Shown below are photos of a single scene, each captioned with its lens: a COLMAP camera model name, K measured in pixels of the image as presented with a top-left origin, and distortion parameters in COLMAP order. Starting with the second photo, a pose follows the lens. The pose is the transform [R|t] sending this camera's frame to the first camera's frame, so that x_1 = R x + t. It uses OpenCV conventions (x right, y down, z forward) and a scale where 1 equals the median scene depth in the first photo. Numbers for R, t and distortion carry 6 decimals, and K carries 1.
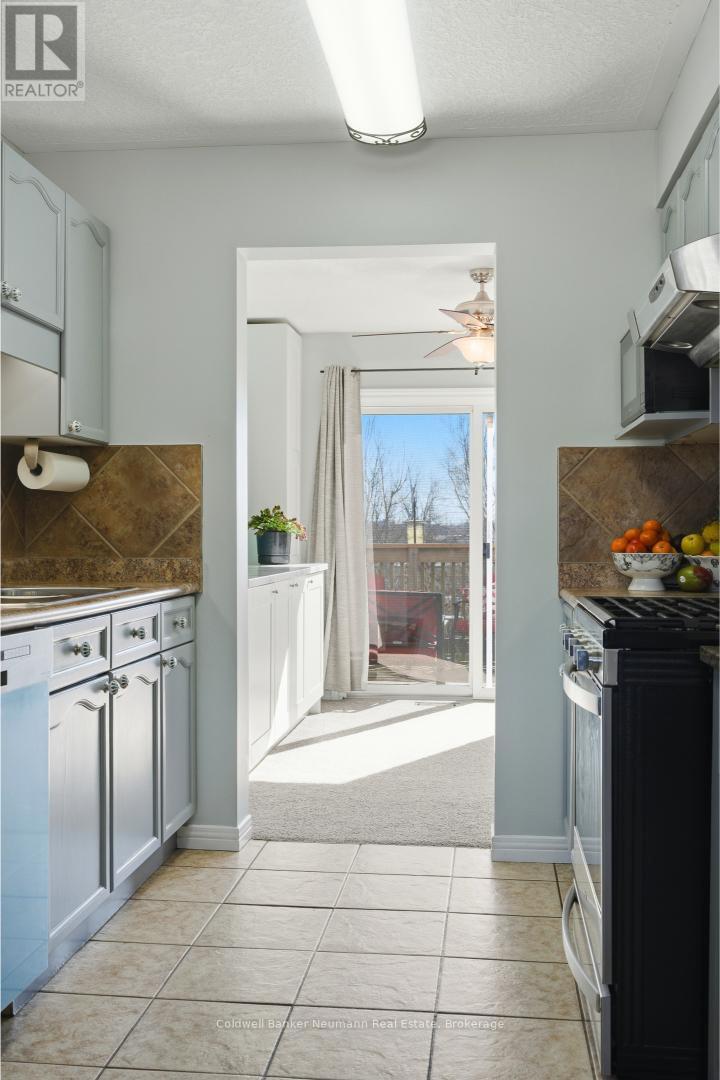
lens RADIAL K [[1099.9, 0, 361.8], [0, 1099.9, 542.3], [0, 0, 1]] dist [0.038697, 0.000000]
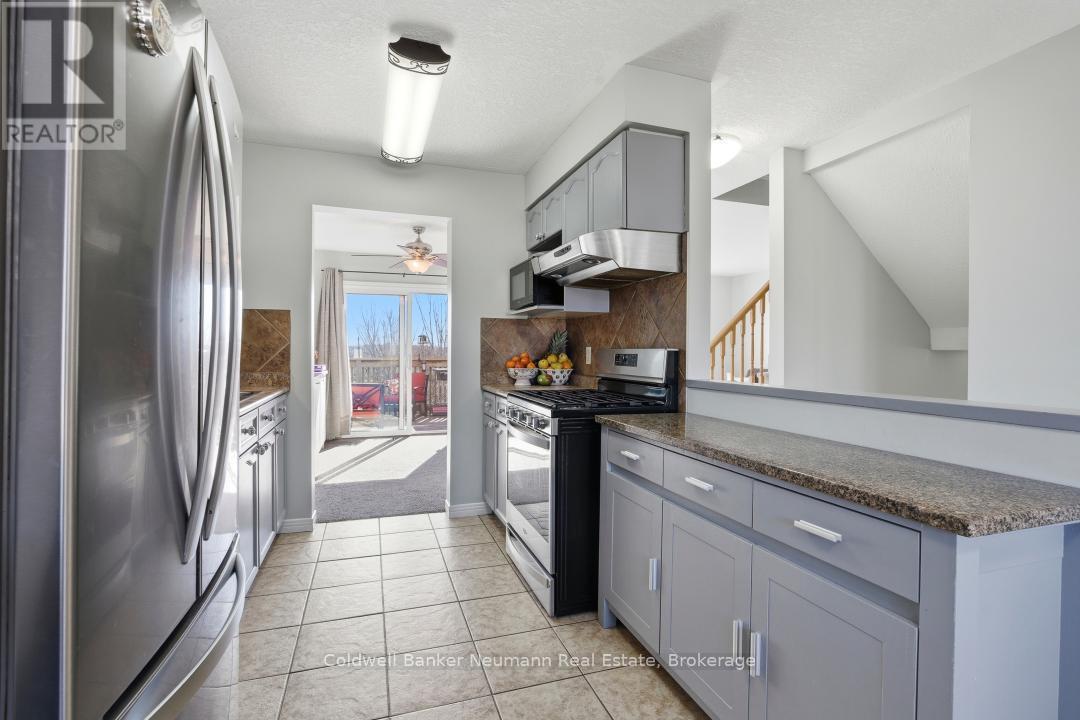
lens RADIAL K [[508.9, 0, 537.9], [0, 508.9, 352.3], [0, 0, 1]] dist [-0.001676, 0.000422]
pose [[0.908870, 0.002672, 0.417070, -0.132776], [-0.000938, 0.999990, -0.004362, -0.016675], [-0.417078, 0.003573, 0.908864, 0.071914]]
